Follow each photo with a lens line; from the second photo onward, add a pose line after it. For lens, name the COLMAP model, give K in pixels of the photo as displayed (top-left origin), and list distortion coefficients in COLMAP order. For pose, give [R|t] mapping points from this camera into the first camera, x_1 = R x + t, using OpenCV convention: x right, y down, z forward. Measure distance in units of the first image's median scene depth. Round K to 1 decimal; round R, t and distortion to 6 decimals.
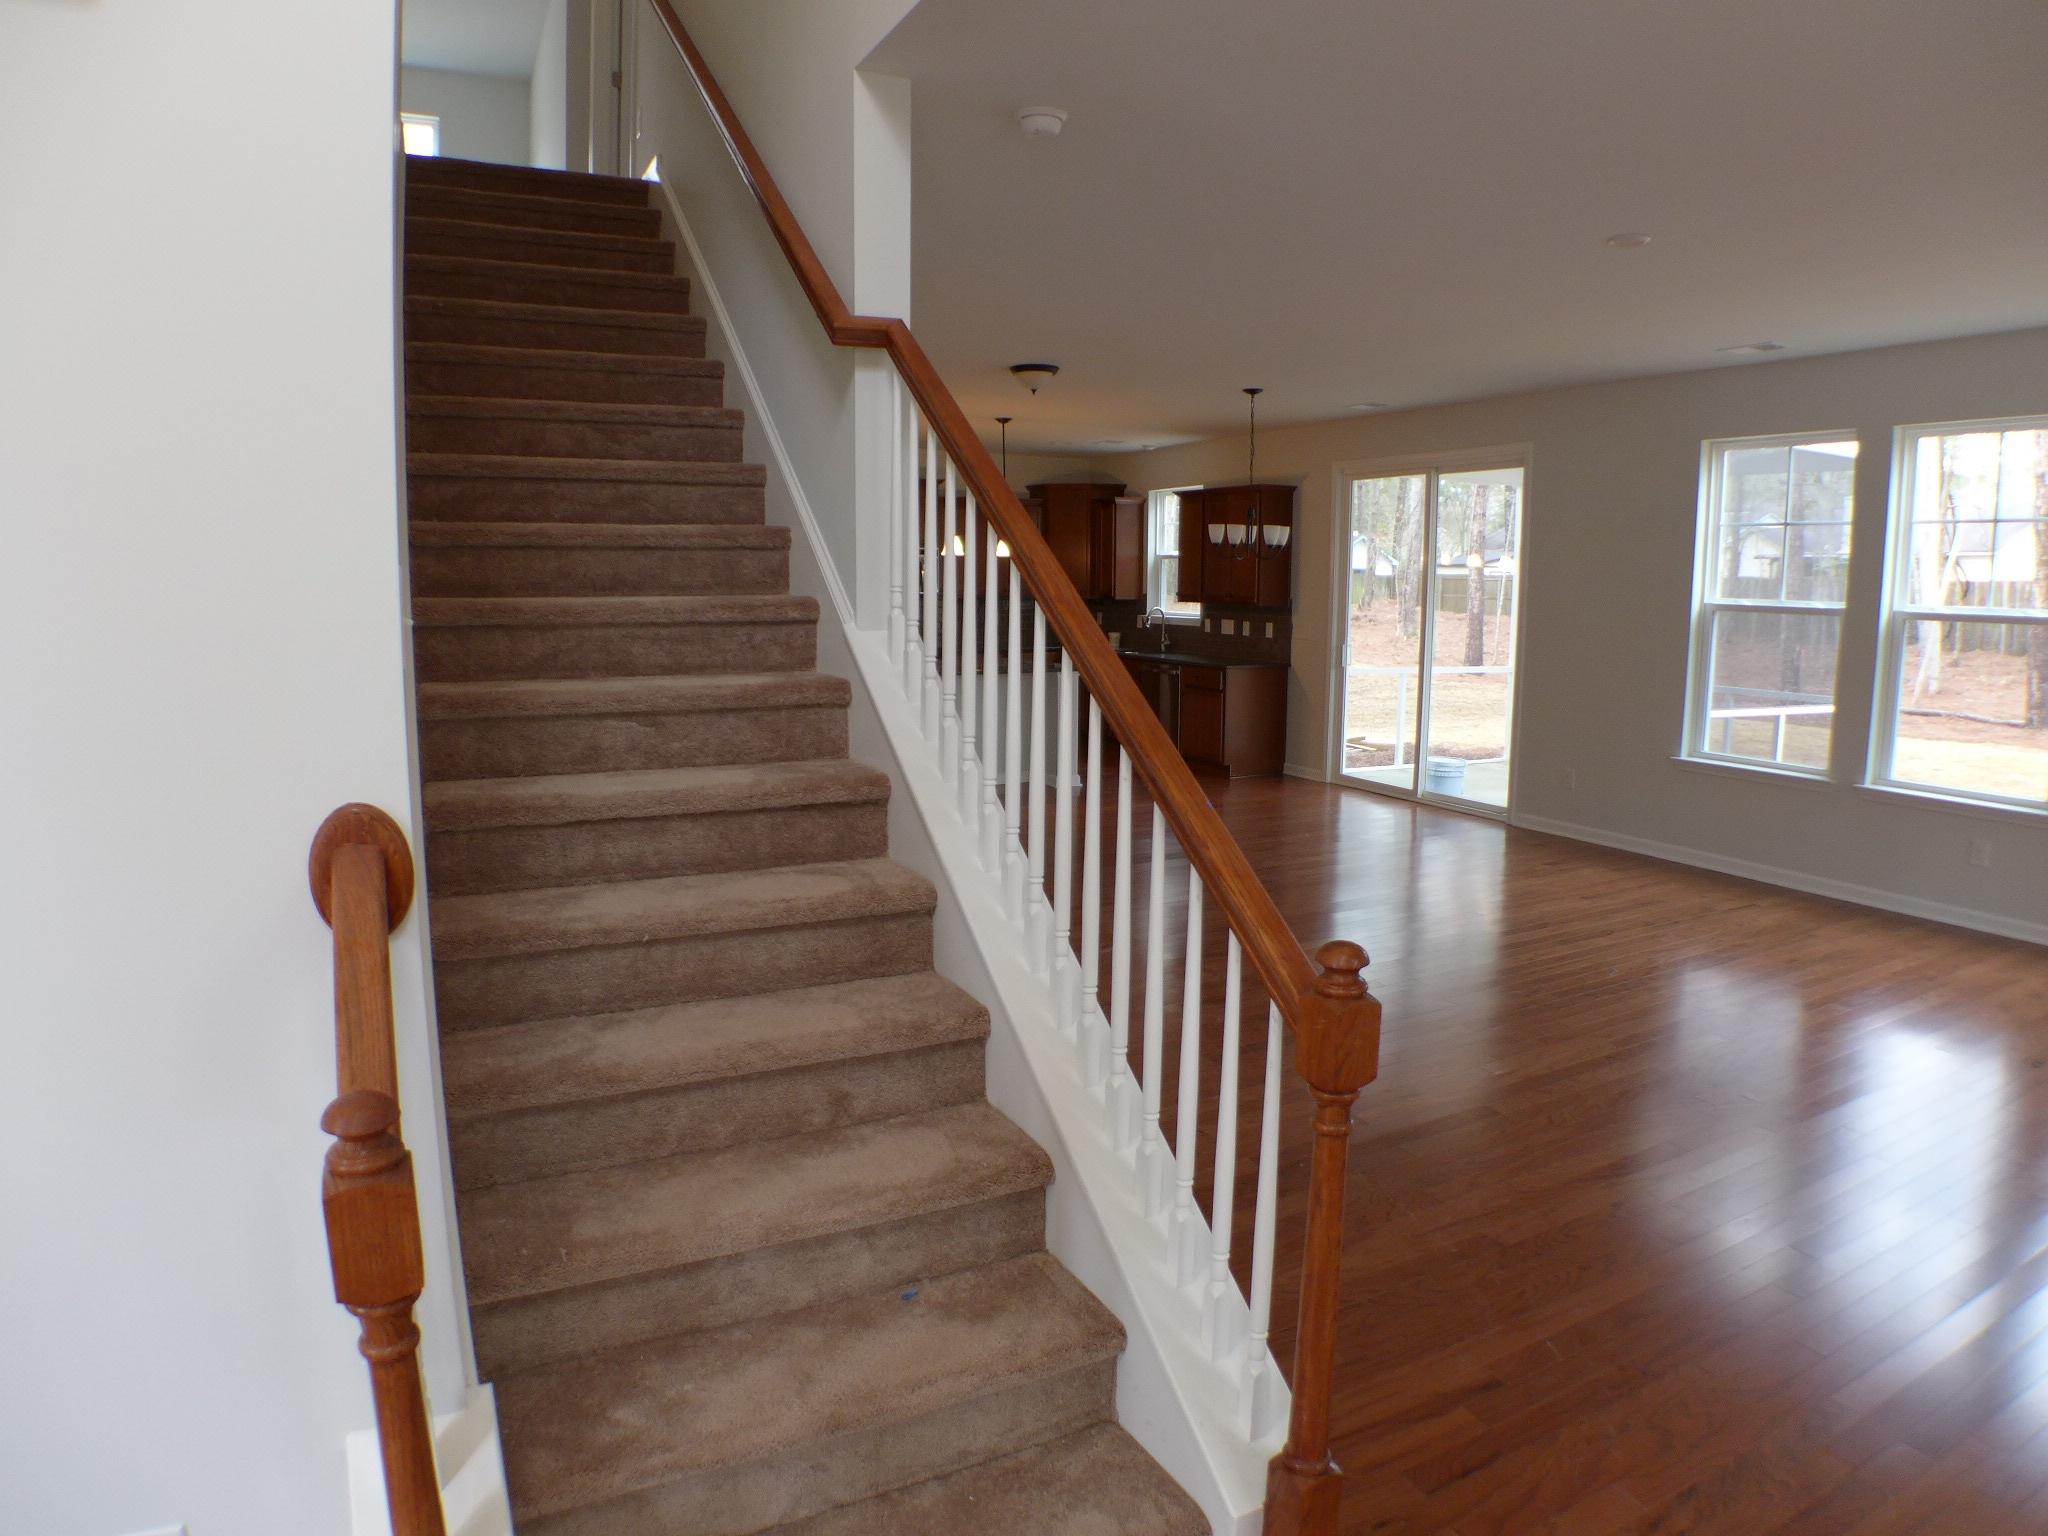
lens RADIAL K [[1257.0, 0, 1025.6], [0, 1257.0, 767.2], [0, 0, 1]] dist [-0.128937, 0.025994]
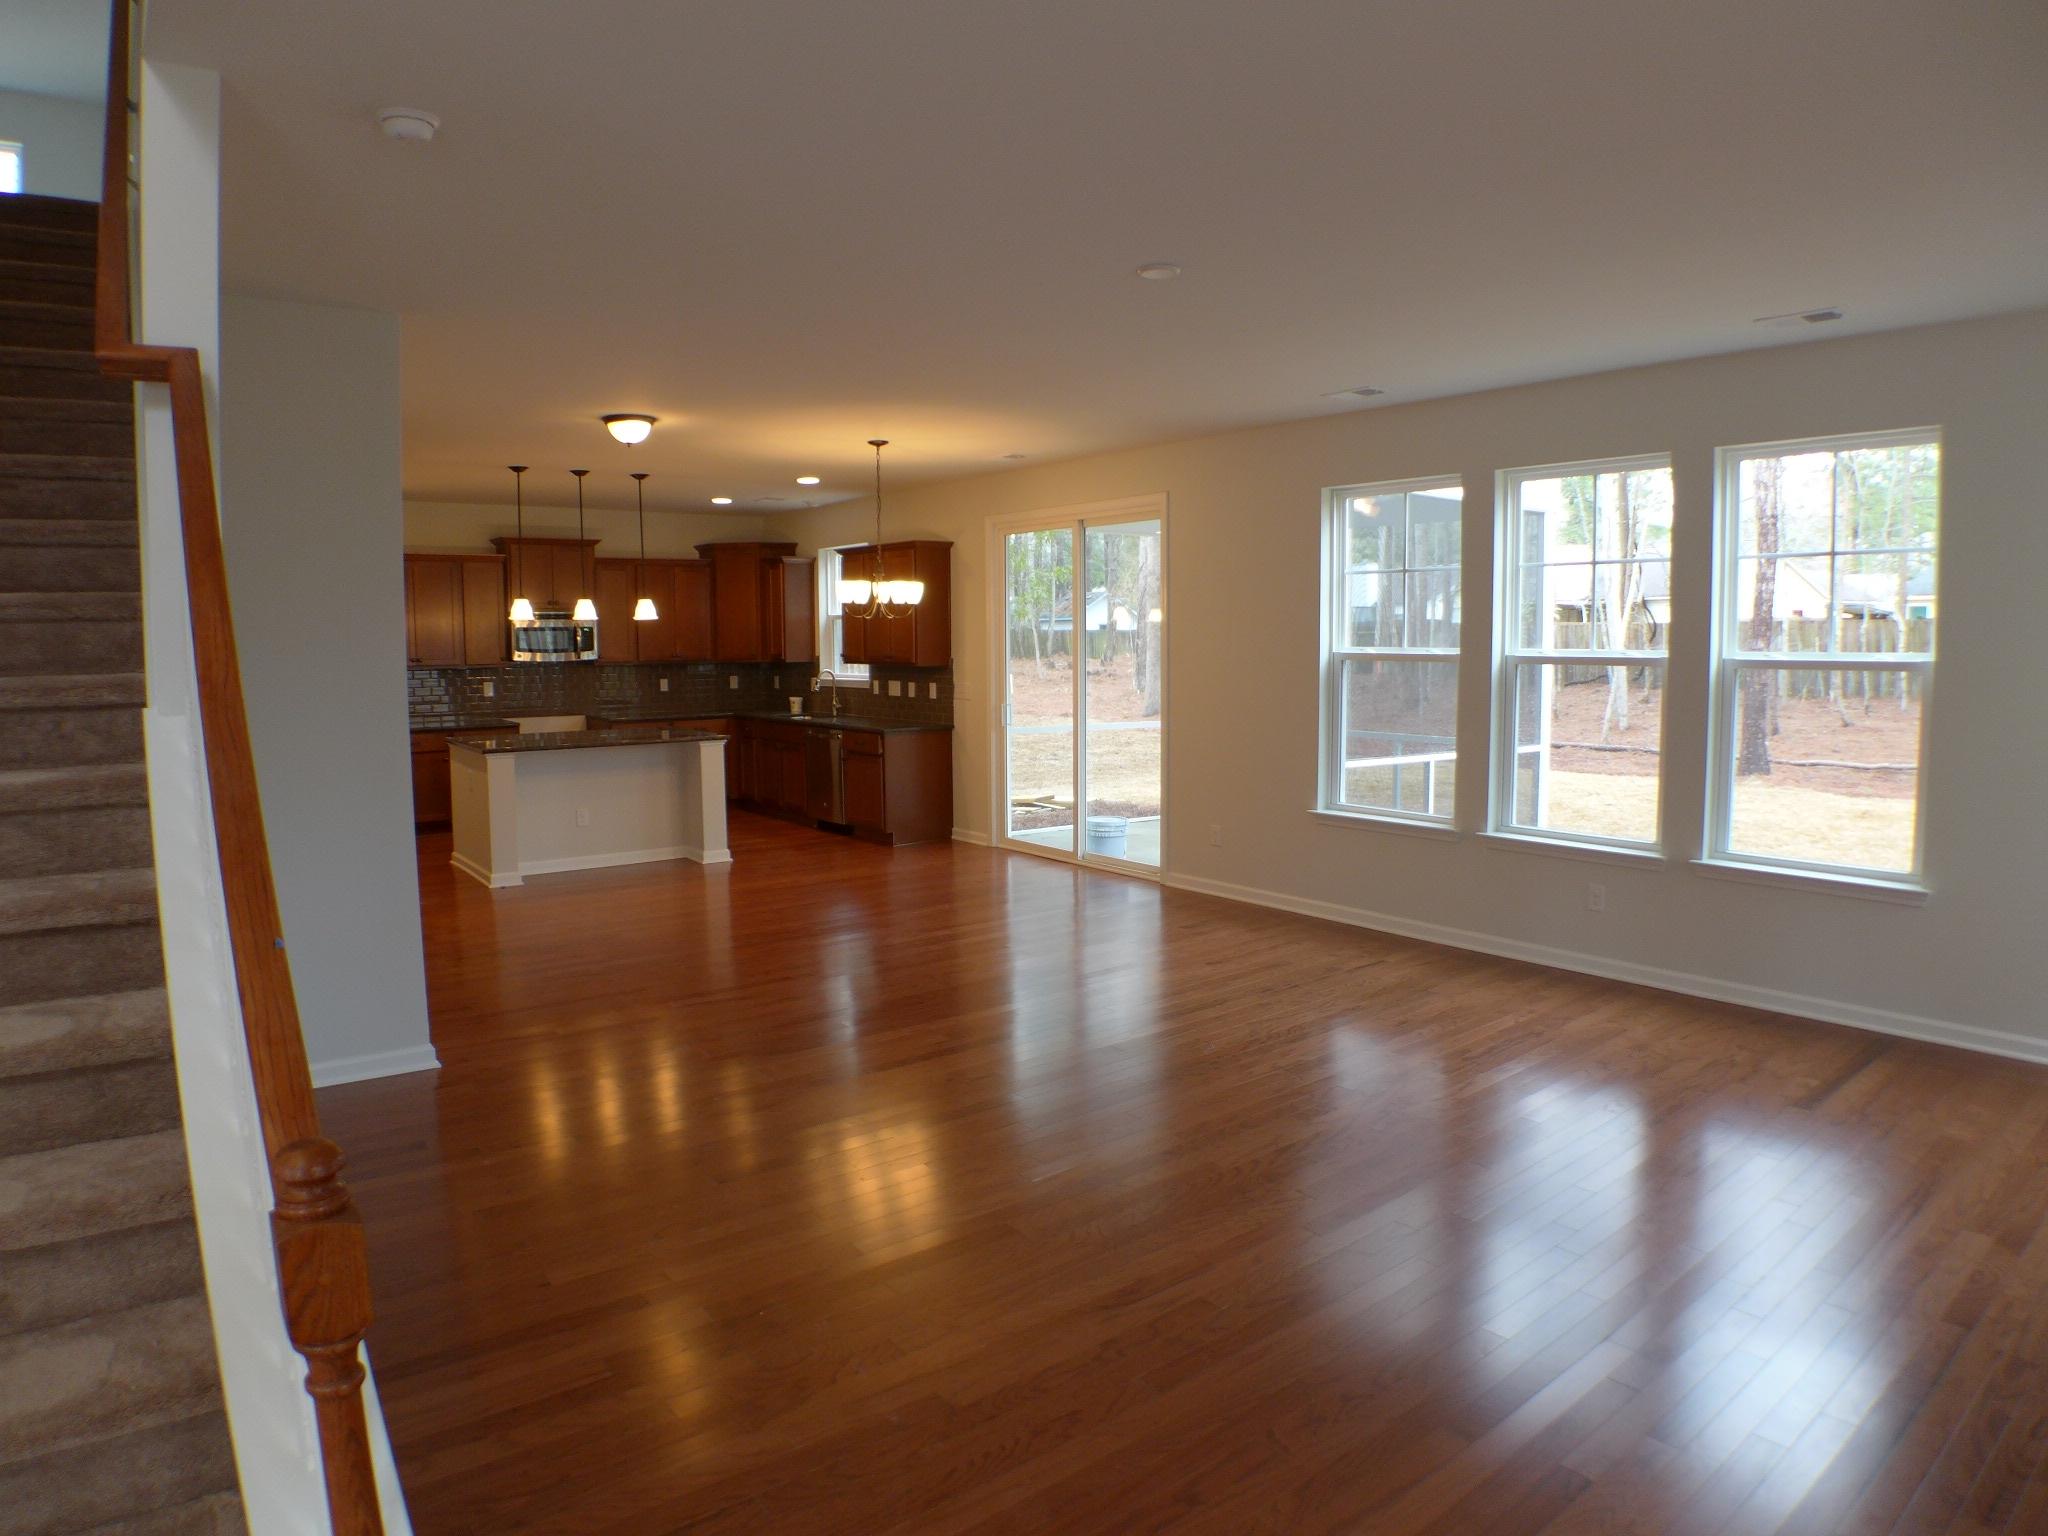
lens RADIAL K [[1257.0, 0, 1027.0], [0, 1257.0, 769.4], [0, 0, 1]] dist [-0.128937, 0.025994]
pose [[0.983006, -0.028921, 0.181282, 0.143492], [0.037126, 0.998426, -0.042032, -0.008479], [-0.179781, 0.048048, 0.982532, 0.056325]]
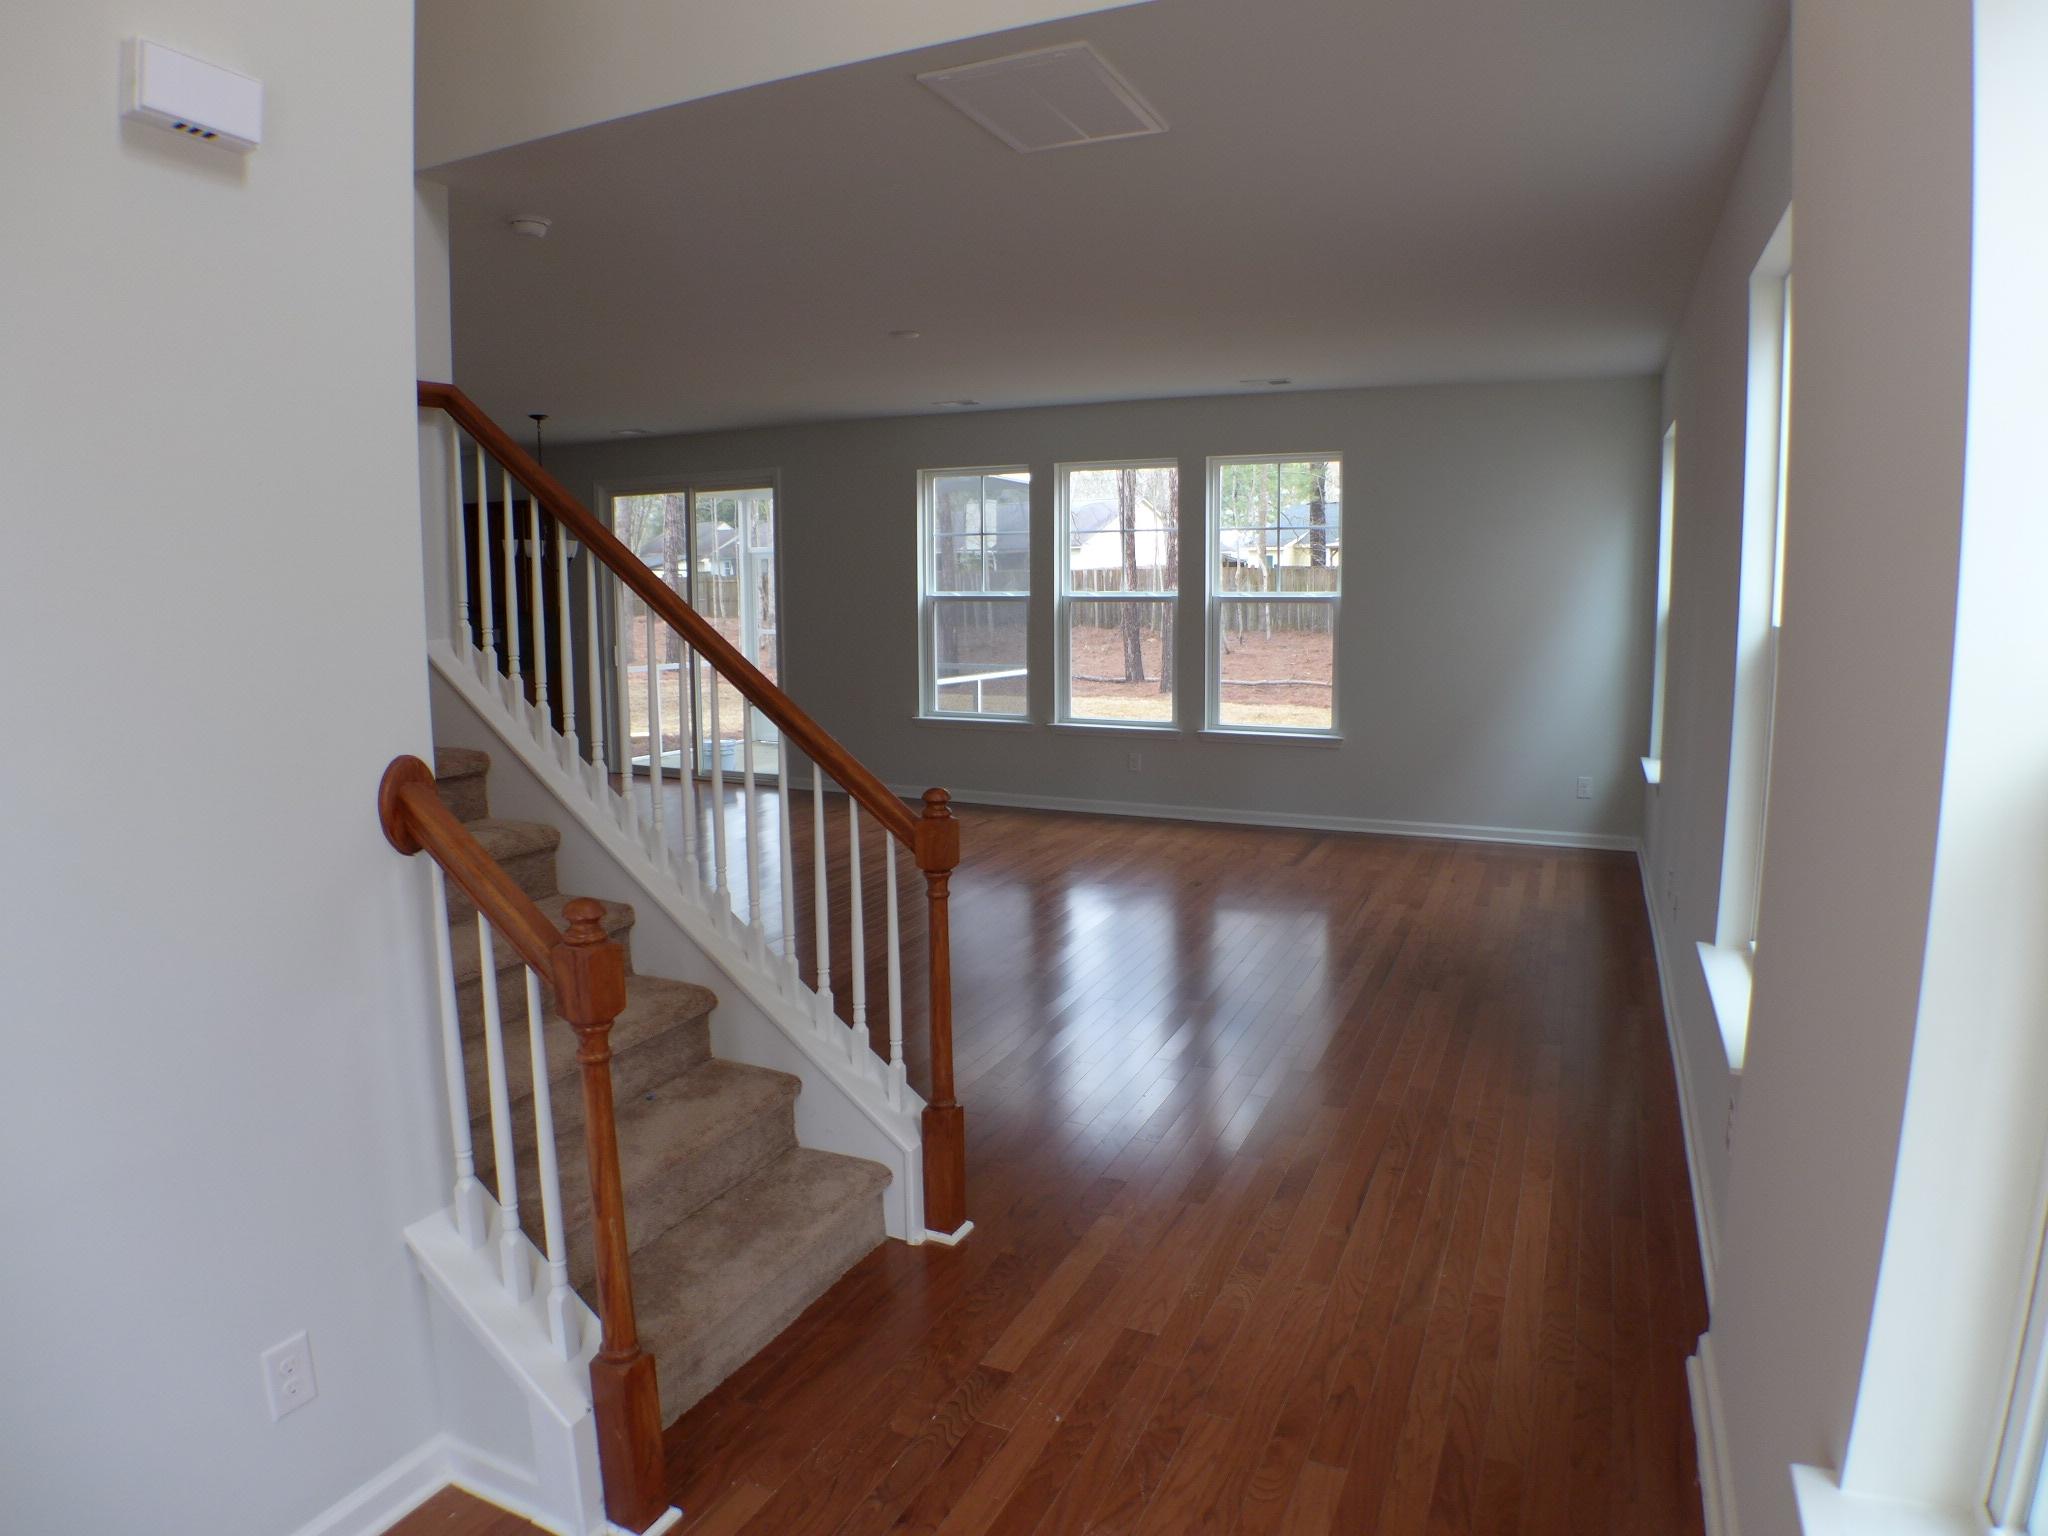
lens RADIAL K [[1257.0, 0, 1043.1], [0, 1257.0, 763.8], [0, 0, 1]] dist [-0.128937, 0.025994]
pose [[0.785028, -0.095467, 0.612060, -0.191456], [0.098491, 0.994720, 0.028829, 0.017194], [-0.611581, 0.037651, 0.790286, -0.138335]]
